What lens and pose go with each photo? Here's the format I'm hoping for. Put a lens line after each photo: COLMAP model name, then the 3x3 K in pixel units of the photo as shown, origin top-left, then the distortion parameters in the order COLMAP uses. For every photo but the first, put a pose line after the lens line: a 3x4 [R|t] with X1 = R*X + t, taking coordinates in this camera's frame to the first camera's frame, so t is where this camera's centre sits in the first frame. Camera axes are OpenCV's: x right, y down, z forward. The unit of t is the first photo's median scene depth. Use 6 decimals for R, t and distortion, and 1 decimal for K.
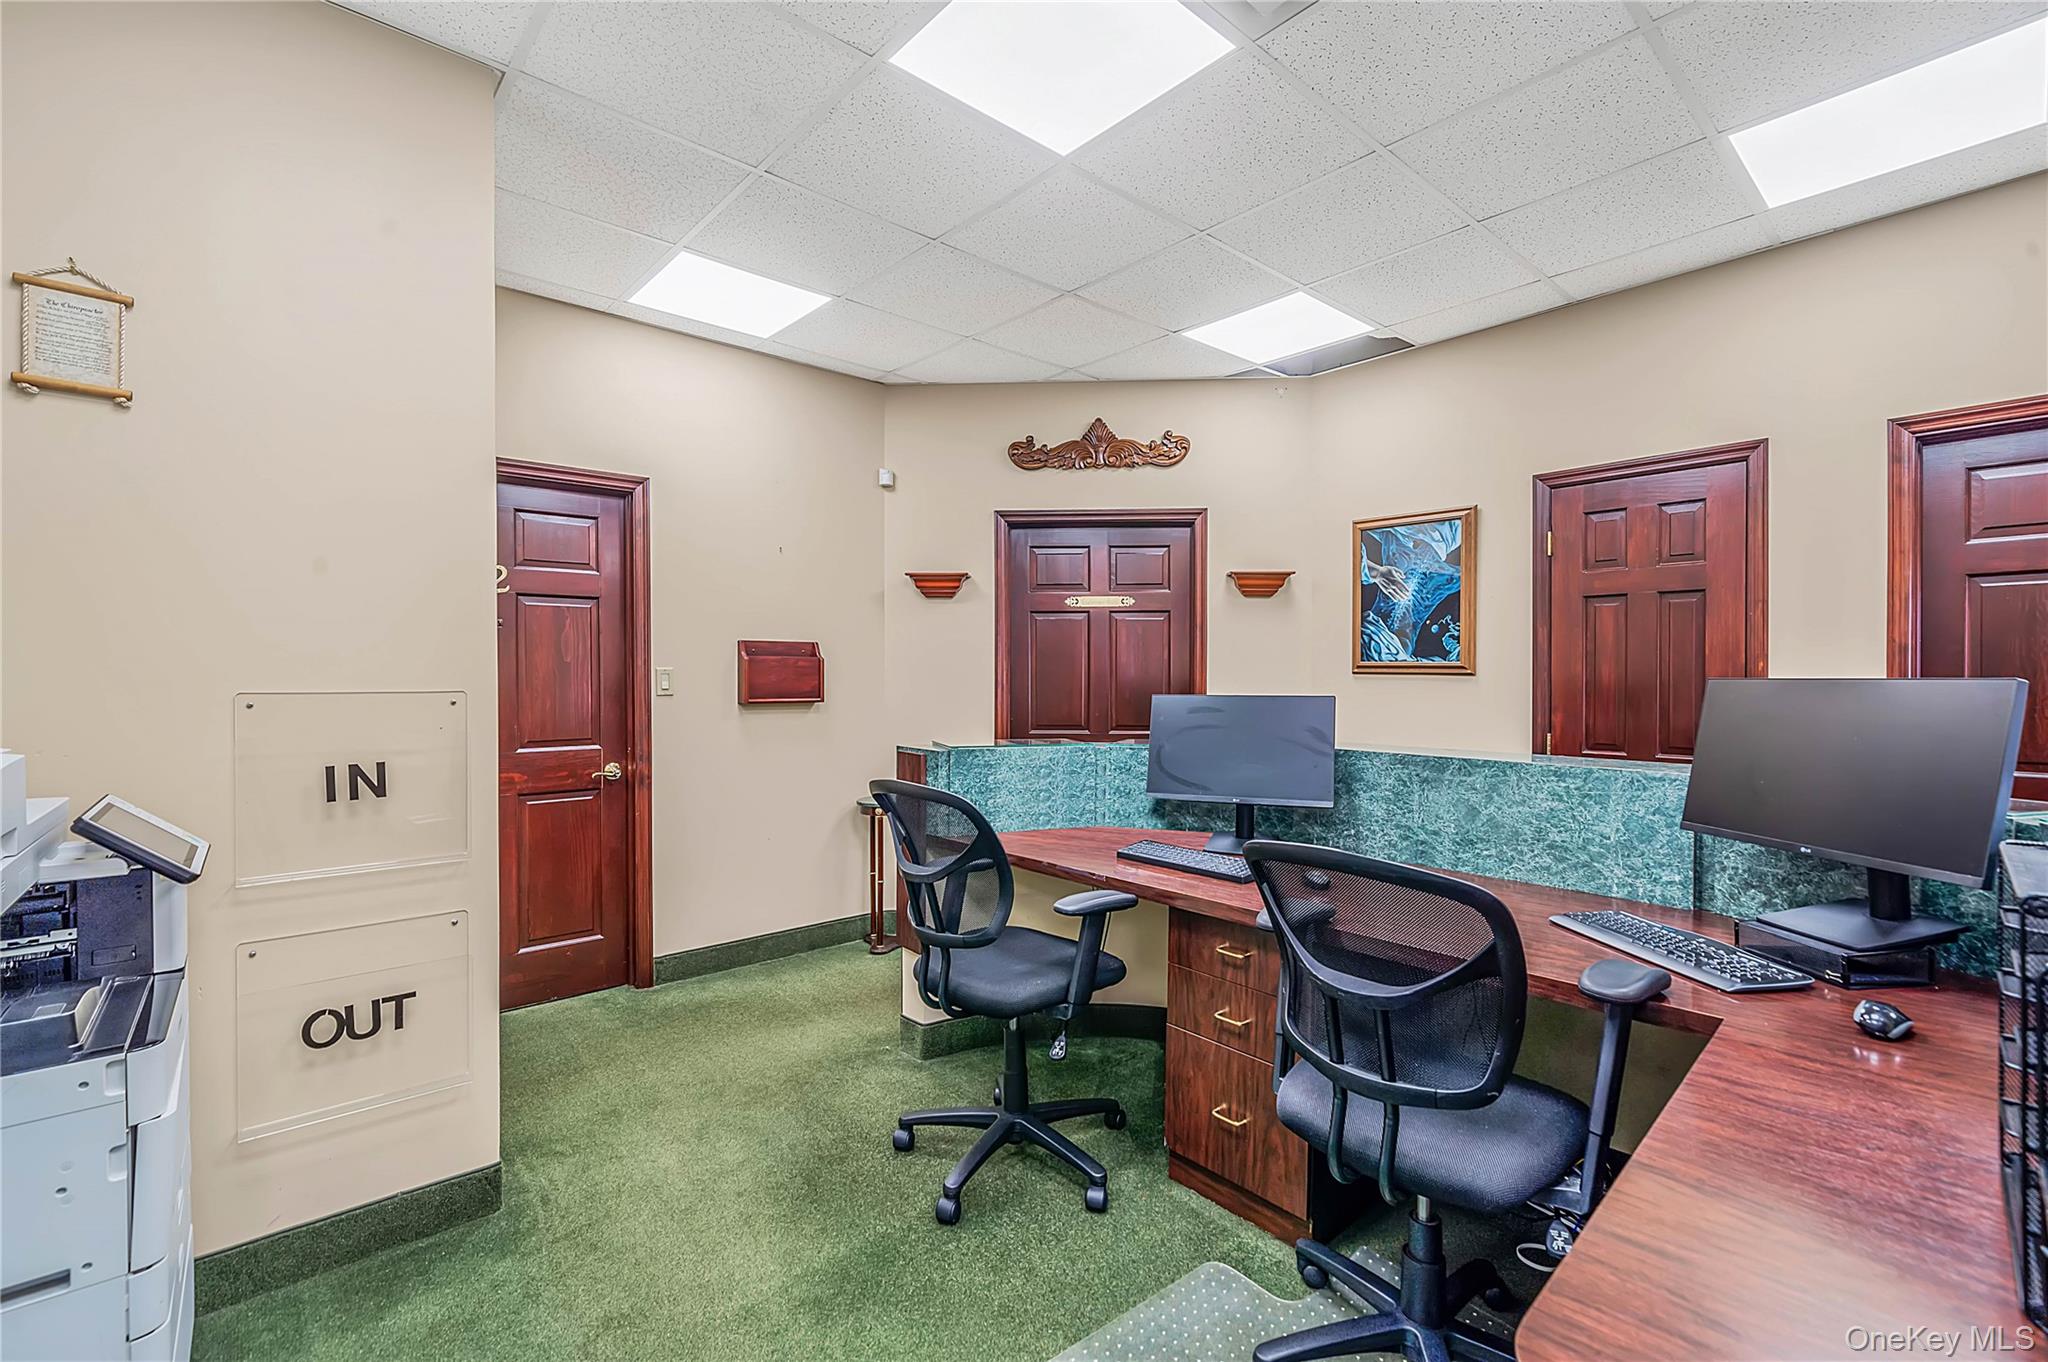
lens RADIAL K [[887.5, 0, 1026.4], [0, 887.5, 673.7], [0, 0, 1]] dist [0.000348, -0.000313]
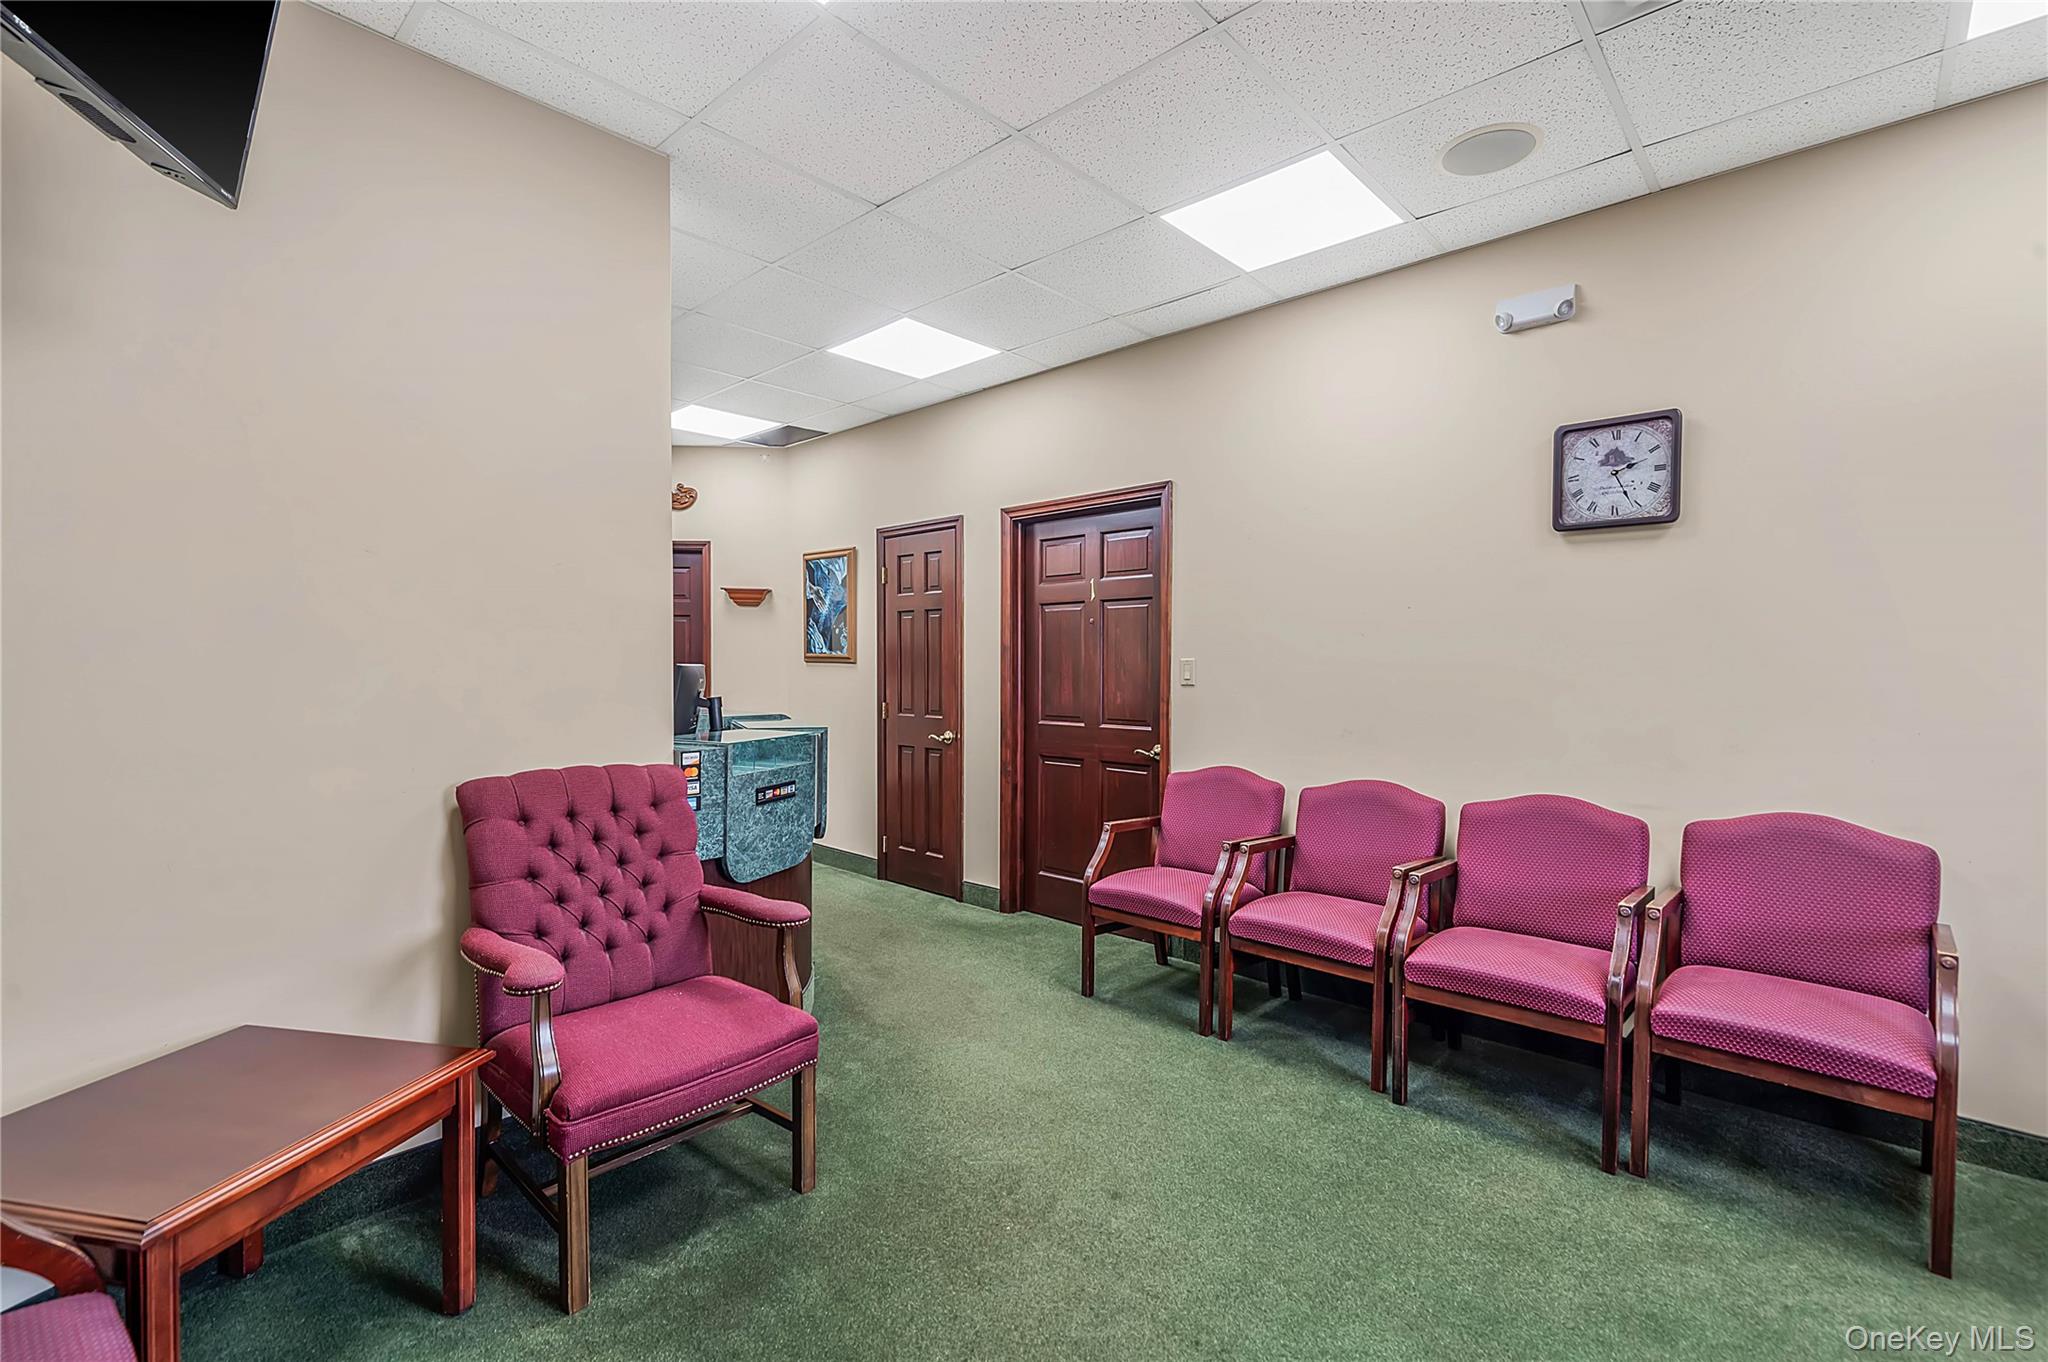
lens RADIAL K [[887.5, 0, 1027.6], [0, 887.5, 676.5], [0, 0, 1]] dist [0.000348, -0.000313]
pose [[0.992972, 0.002993, 0.118310, 0.582693], [-0.004311, 0.999931, 0.010887, 0.006451], [-0.118269, -0.011321, 0.992917, -0.465760]]
